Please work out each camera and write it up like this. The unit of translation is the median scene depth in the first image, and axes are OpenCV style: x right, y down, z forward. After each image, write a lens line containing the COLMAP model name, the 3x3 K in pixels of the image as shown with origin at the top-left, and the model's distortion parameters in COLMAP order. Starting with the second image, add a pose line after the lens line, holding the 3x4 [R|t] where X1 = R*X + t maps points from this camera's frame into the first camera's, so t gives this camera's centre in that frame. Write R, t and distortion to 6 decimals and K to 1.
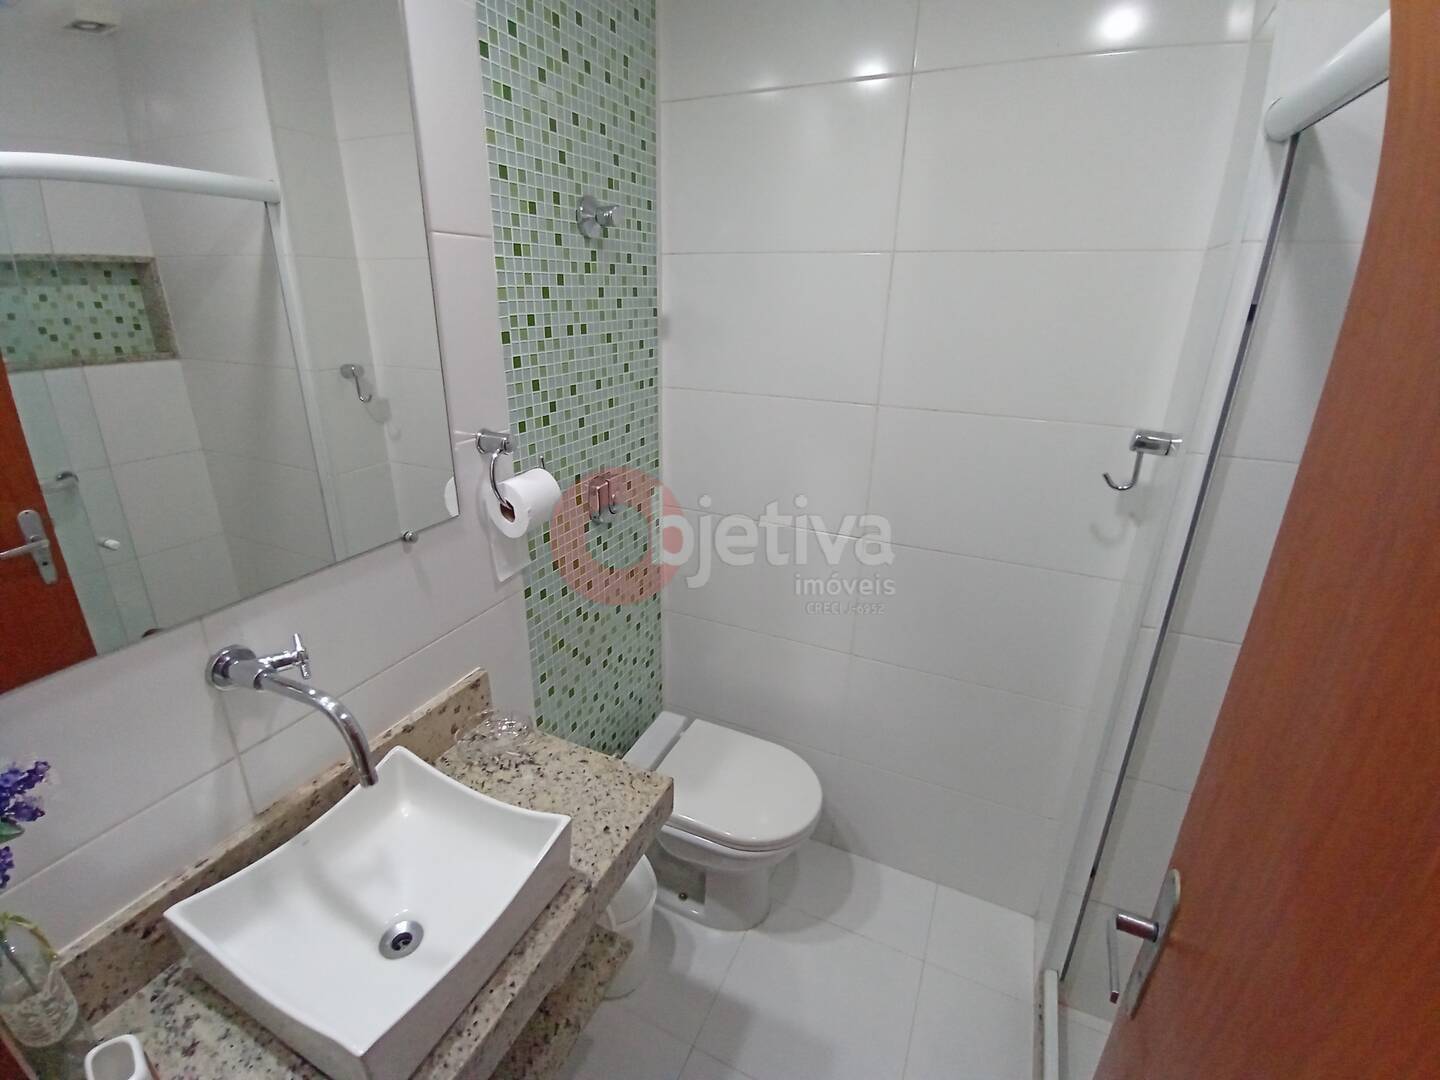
lens RADIAL K [[658.9, 0, 679.4], [0, 658.9, 536.3], [0, 0, 1]] dist [-0.021360, 0.002425]
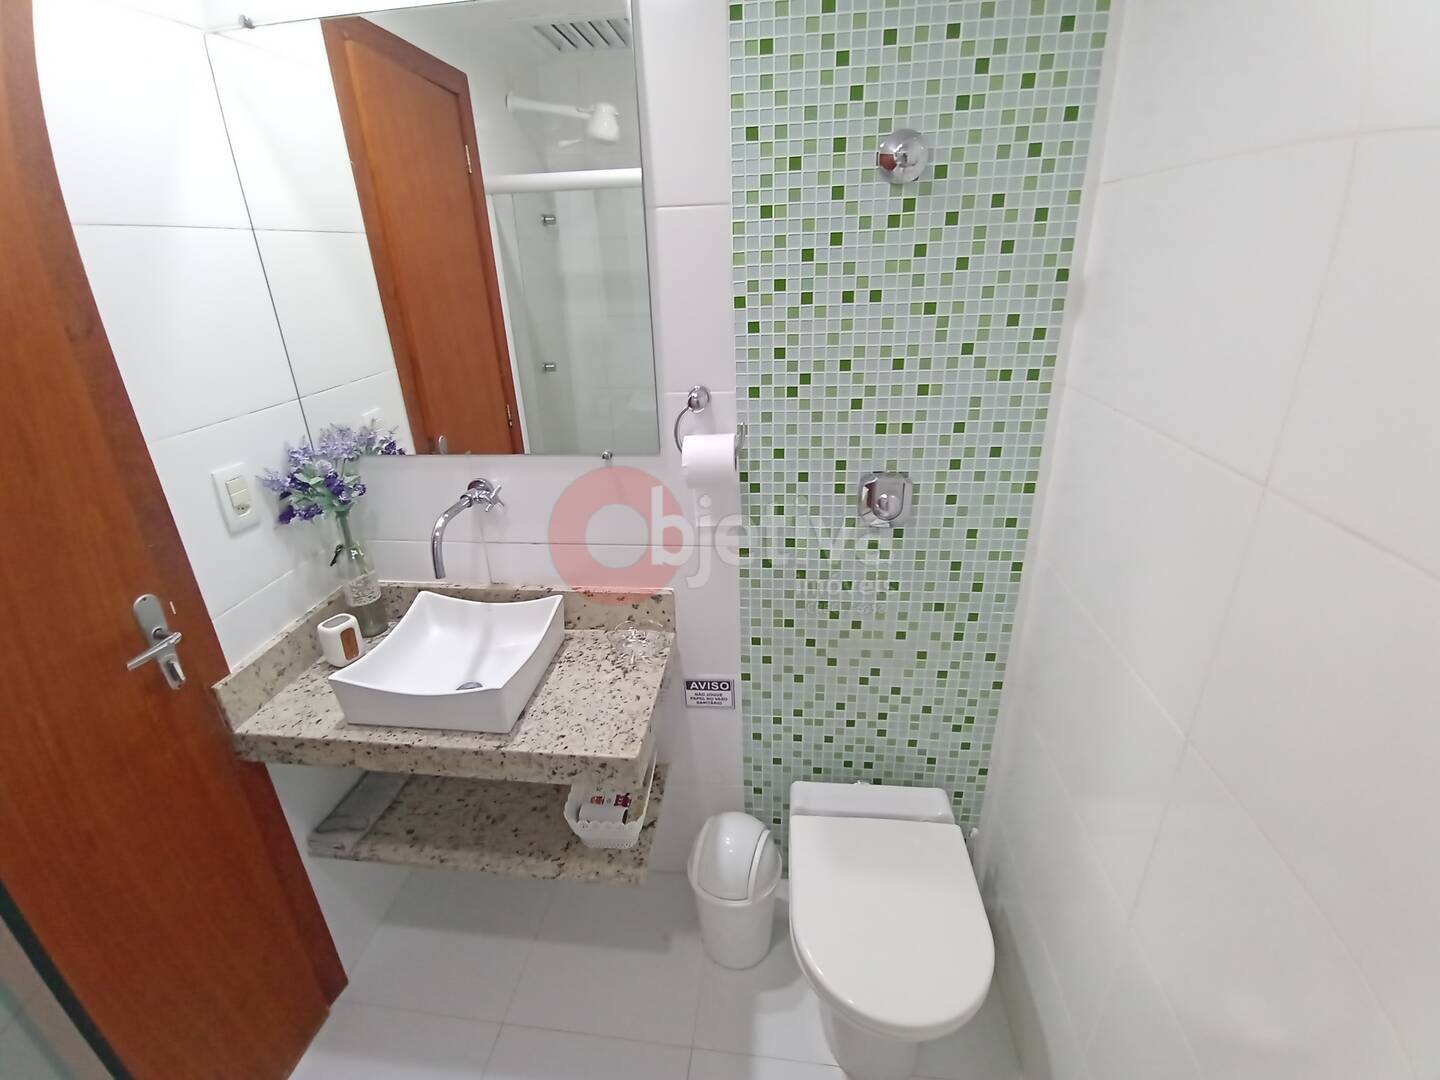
lens RADIAL K [[658.9, 0, 710.5], [0, 658.9, 531.0], [0, 0, 1]] dist [-0.021360, 0.002425]
pose [[0.322073, 0.351183, -0.879170, 0.626569], [-0.291022, 0.920414, 0.261046, -0.192677], [0.900875, 0.171782, 0.398642, 0.516210]]
